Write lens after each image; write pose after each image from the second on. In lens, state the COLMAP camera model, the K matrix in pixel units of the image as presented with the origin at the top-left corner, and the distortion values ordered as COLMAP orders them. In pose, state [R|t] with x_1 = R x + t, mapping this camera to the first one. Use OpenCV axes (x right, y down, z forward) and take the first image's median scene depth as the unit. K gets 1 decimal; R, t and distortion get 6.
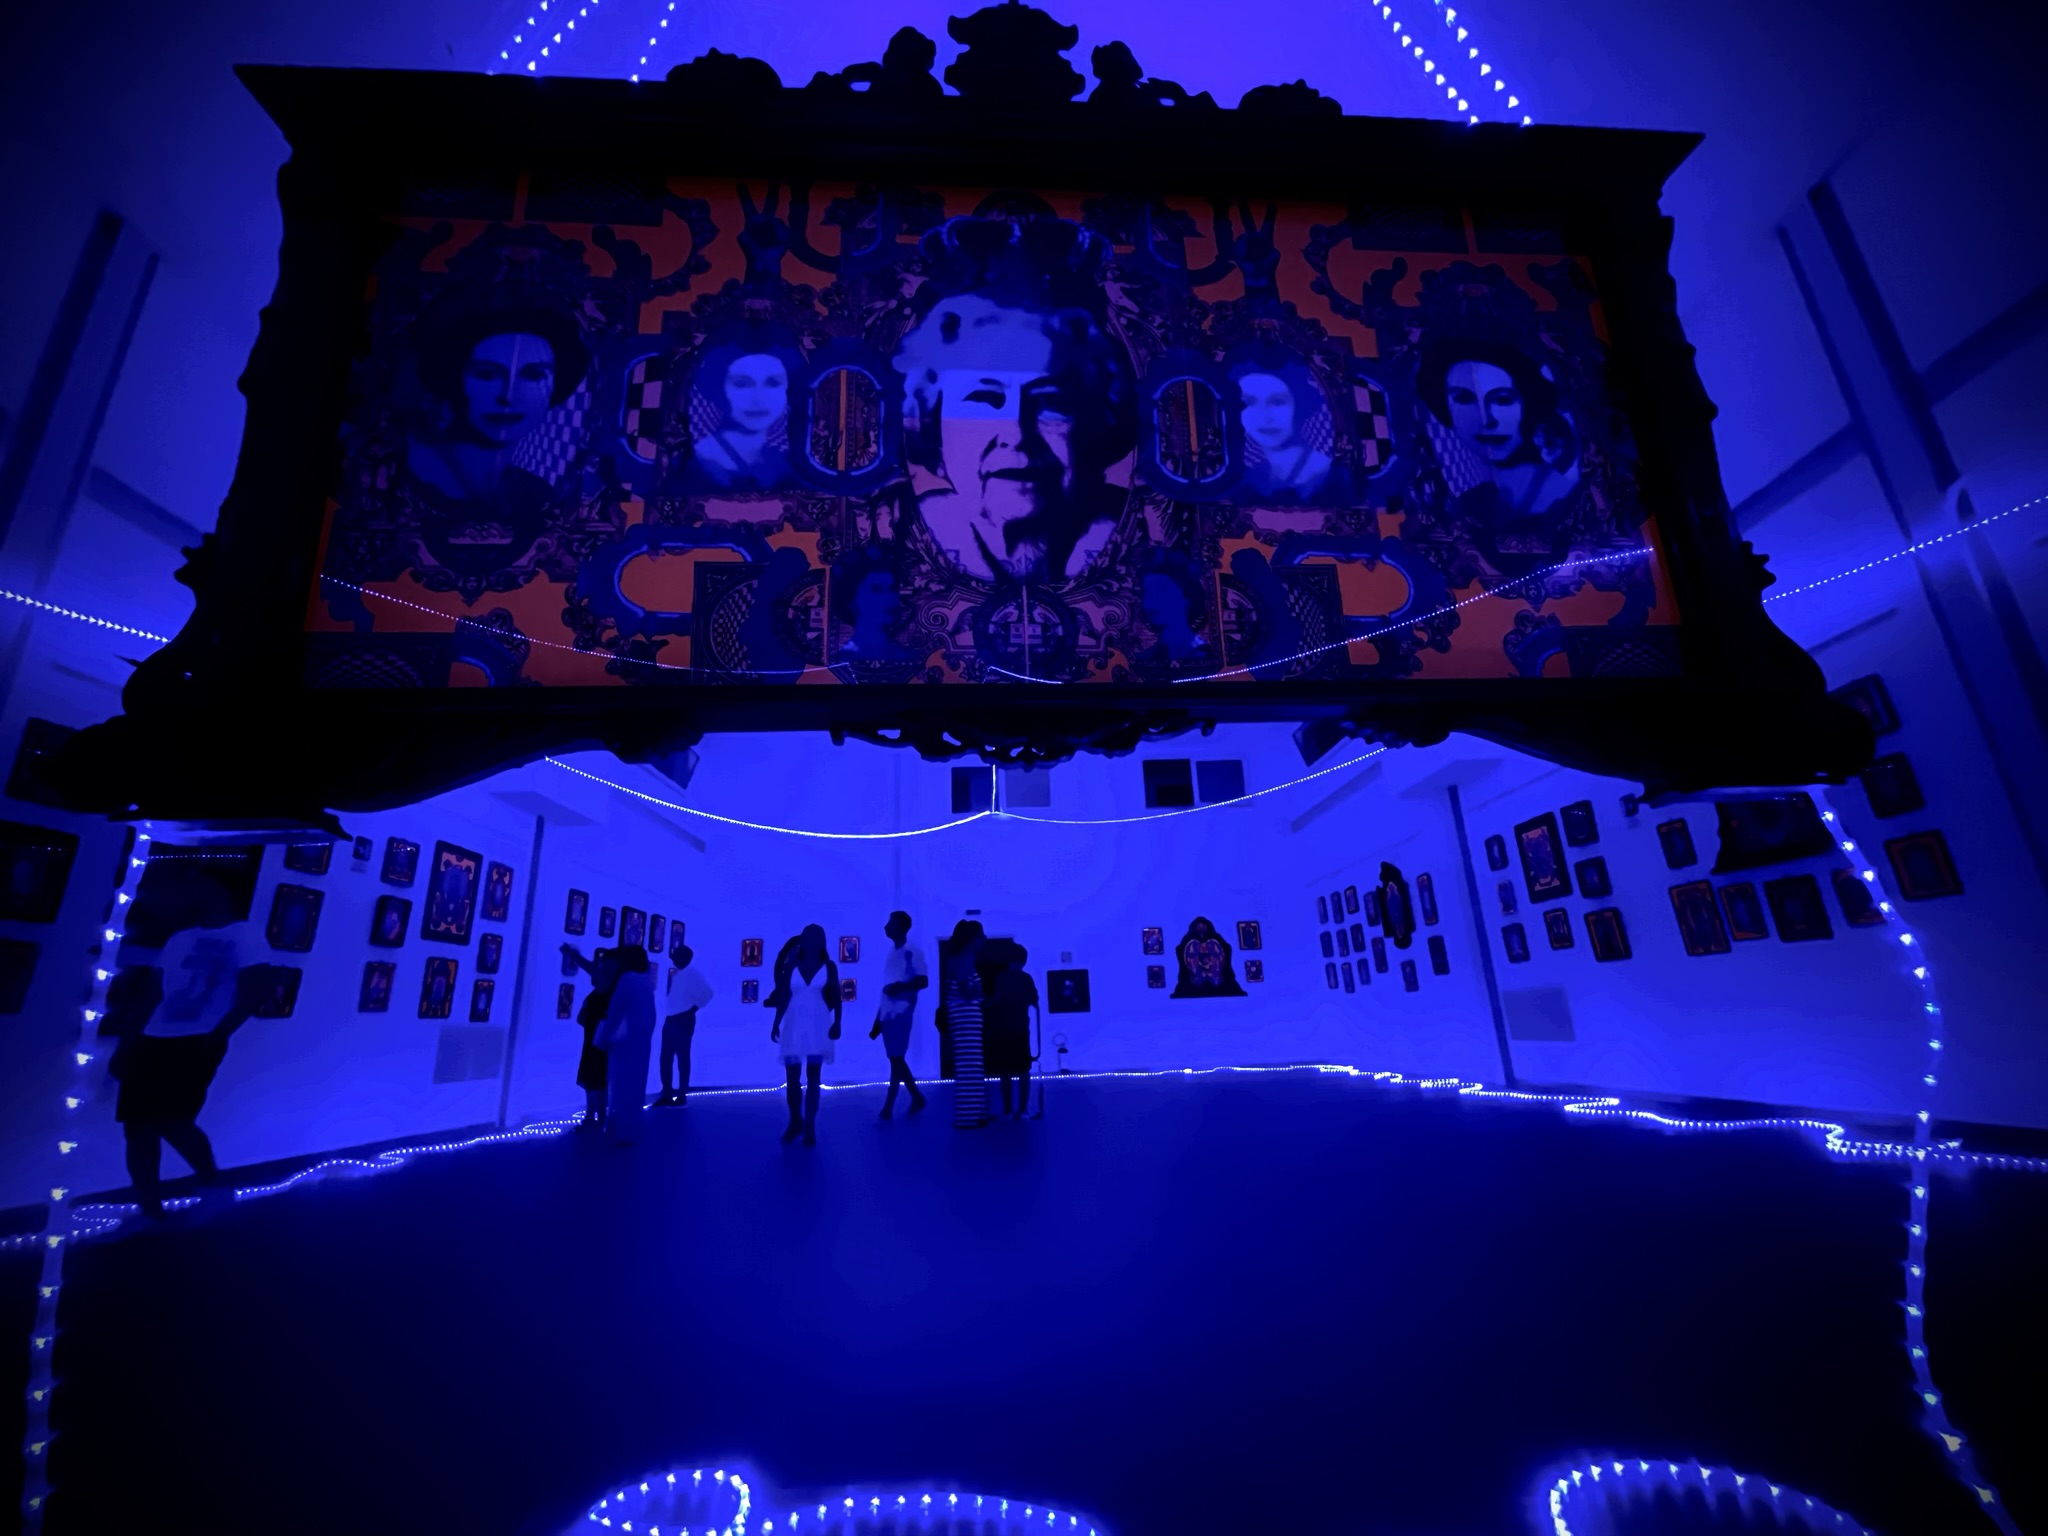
lens RADIAL K [[821.0, 0, 1019.5], [0, 821.0, 769.5], [0, 0, 1]] dist [-0.002637, 0.000084]
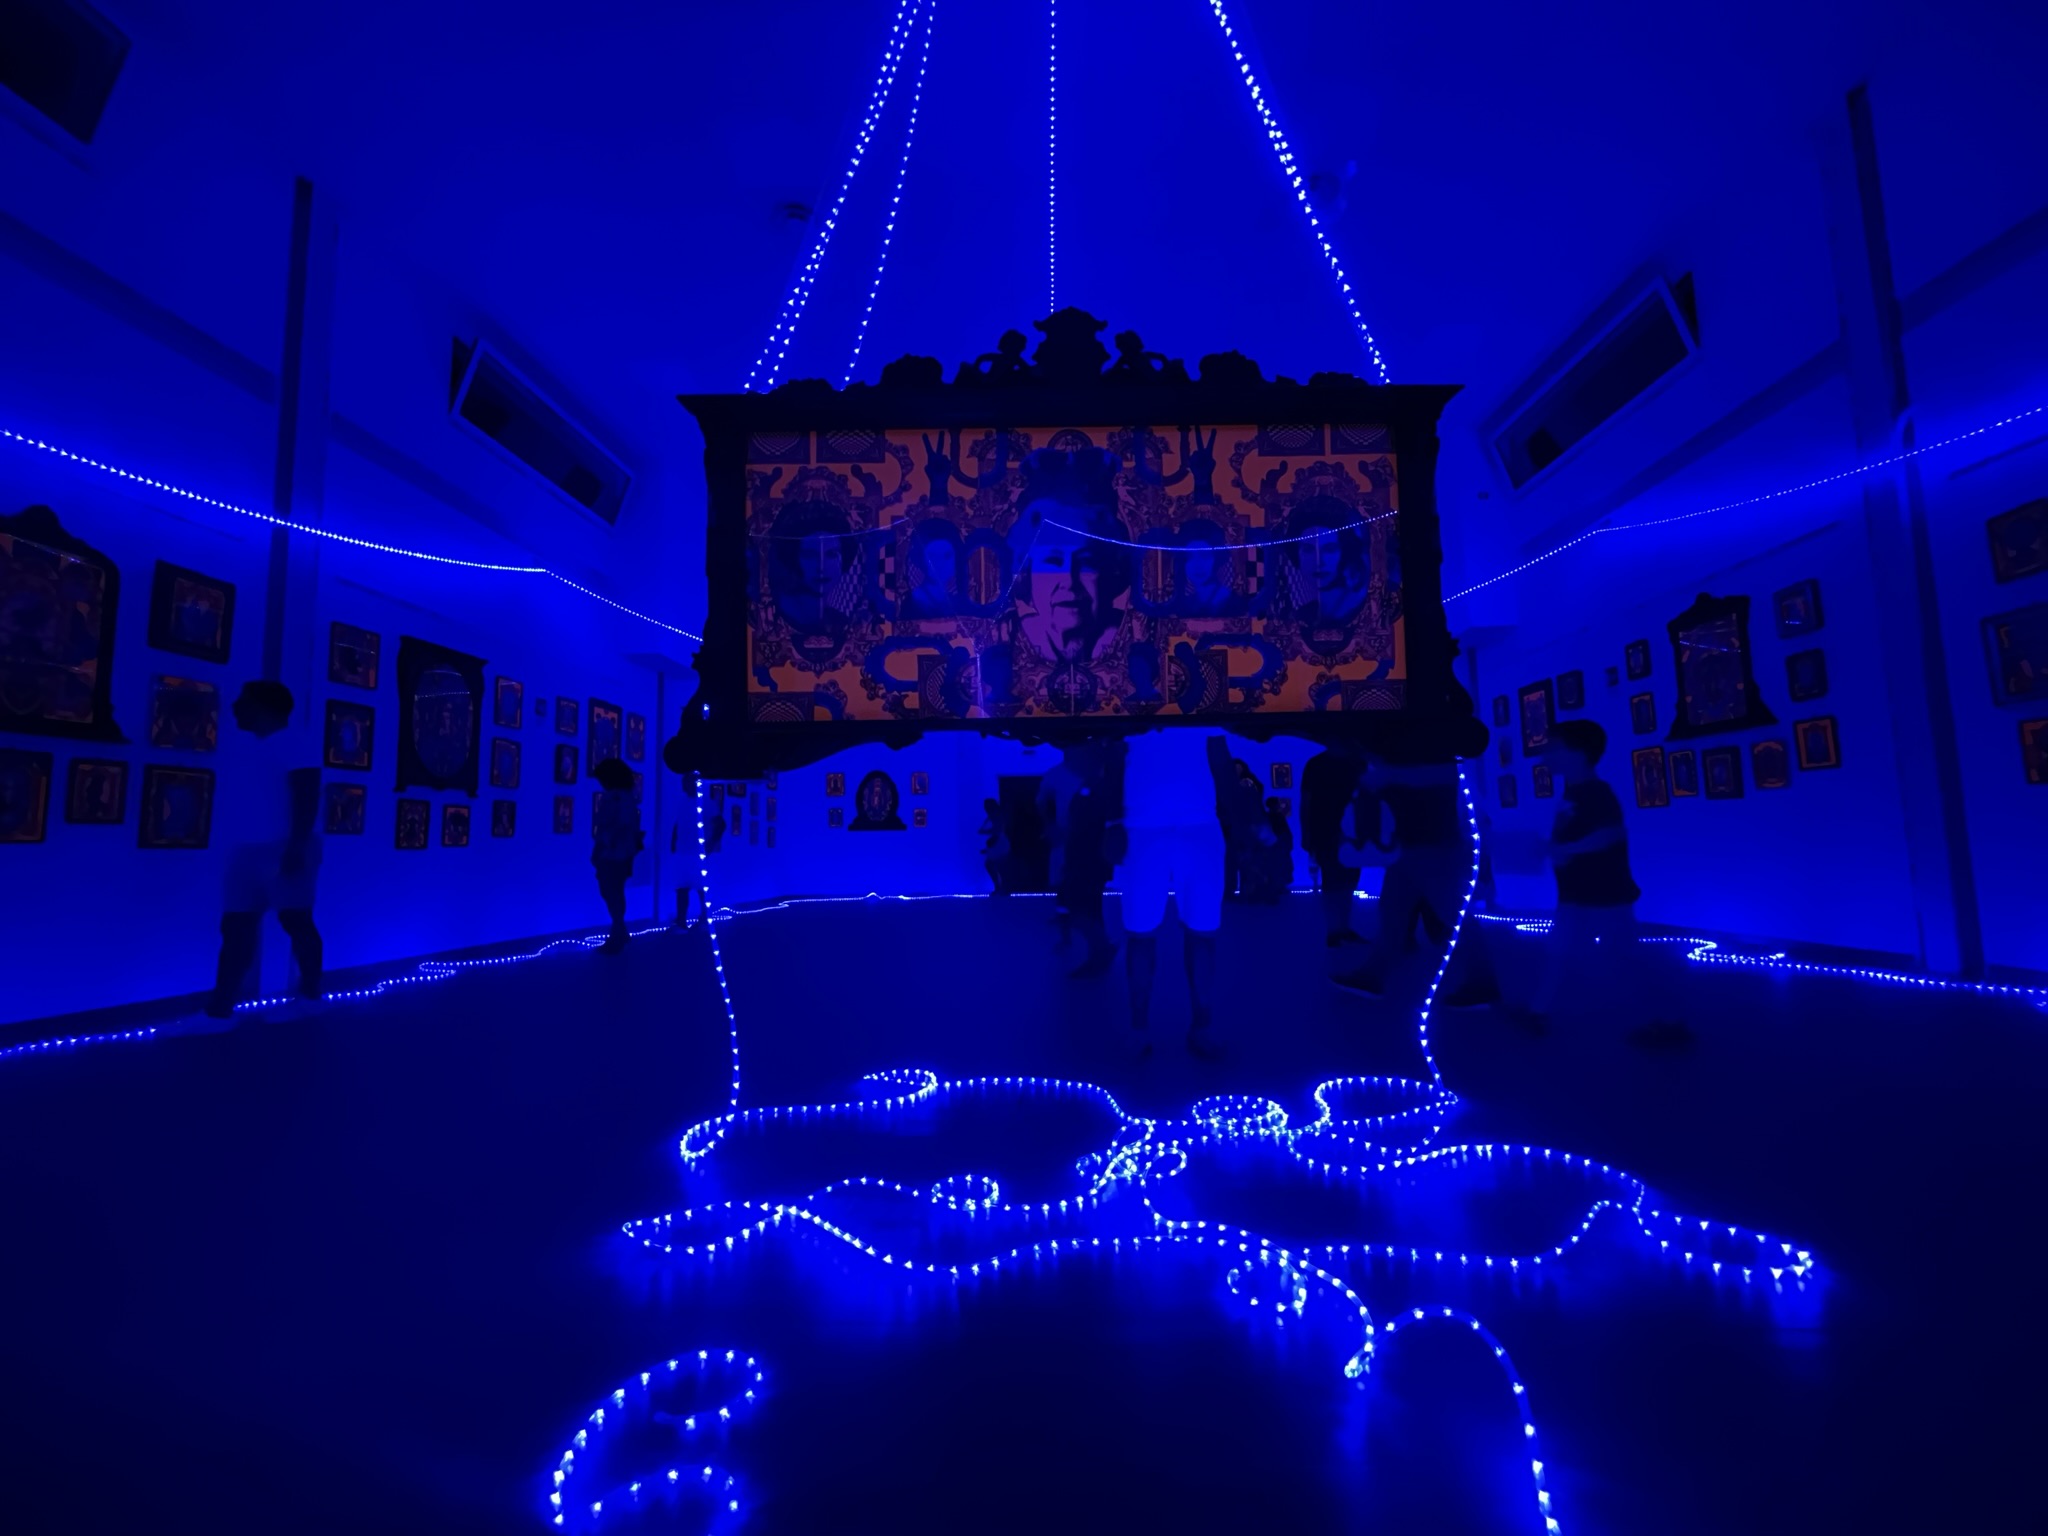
lens RADIAL K [[813.4, 0, 1024.6], [0, 813.4, 775.3], [0, 0, 1]] dist [0.003843, -0.000454]
pose [[0.998150, 0.013117, -0.059372, 0.011609], [-0.000195, 0.977139, 0.212601, -0.369551], [0.060803, -0.212196, 0.975334, -1.034396]]
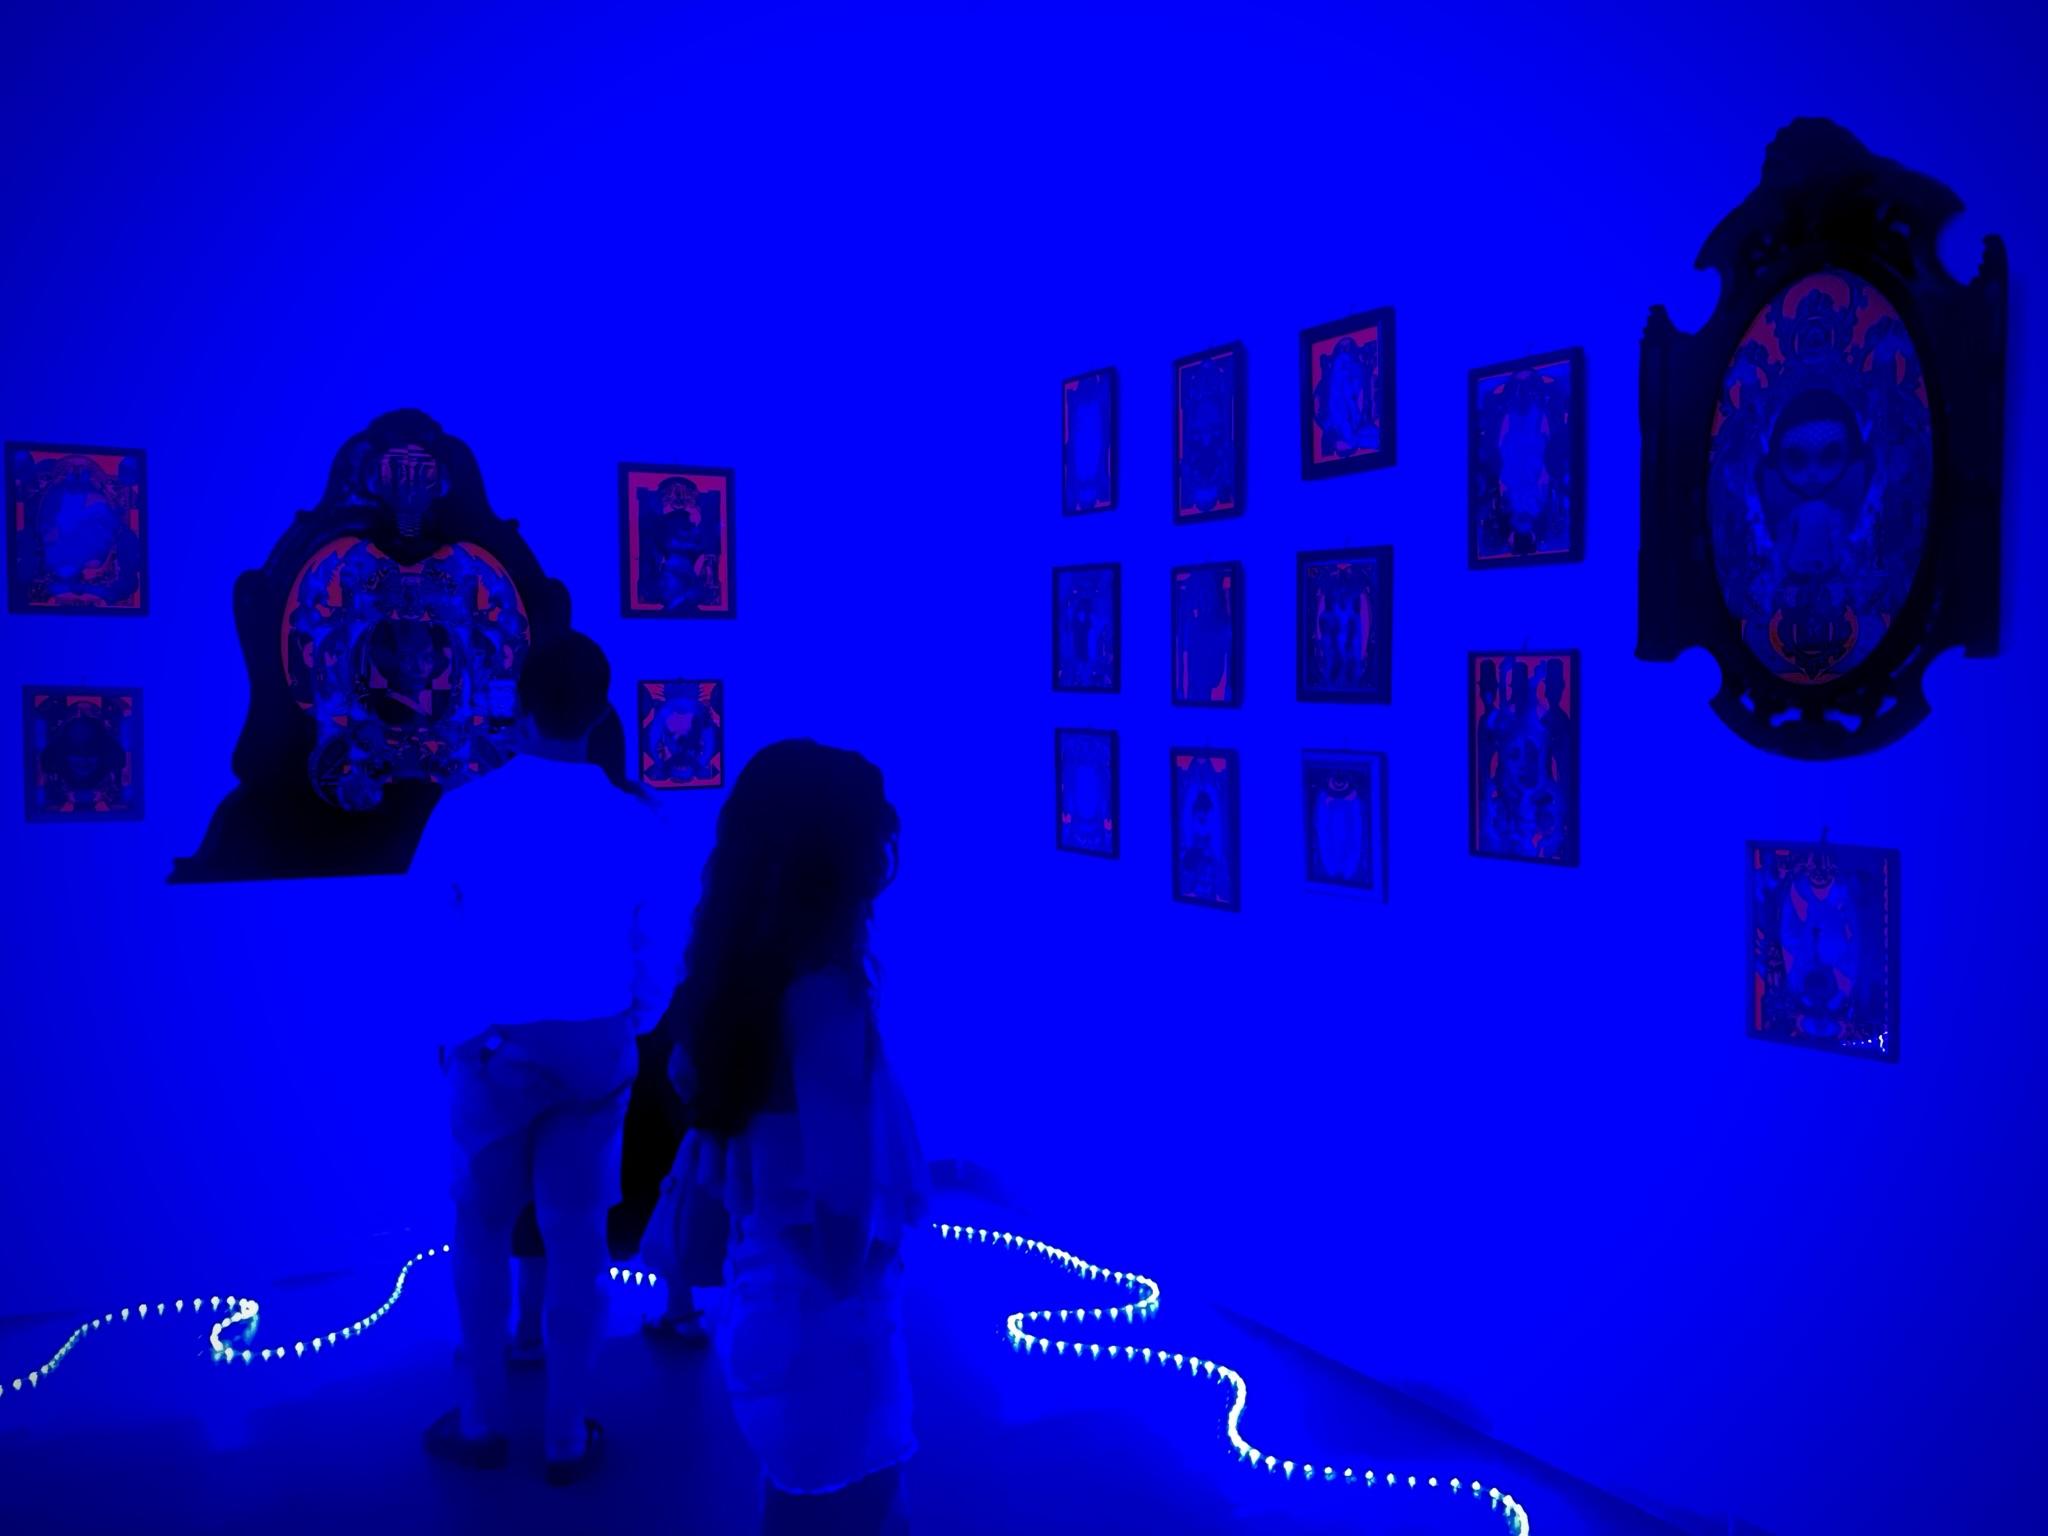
lens RADIAL K [[1937.3, 0, 1052.0], [0, 1937.3, 767.8], [0, 0, 1]] dist [0.144764, -0.415816]
pose [[0.890549, 0.019280, 0.454478, 1.939076], [-0.168489, 0.942019, 0.290191, 1.353390], [-0.422532, -0.335004, 0.842163, 7.208046]]
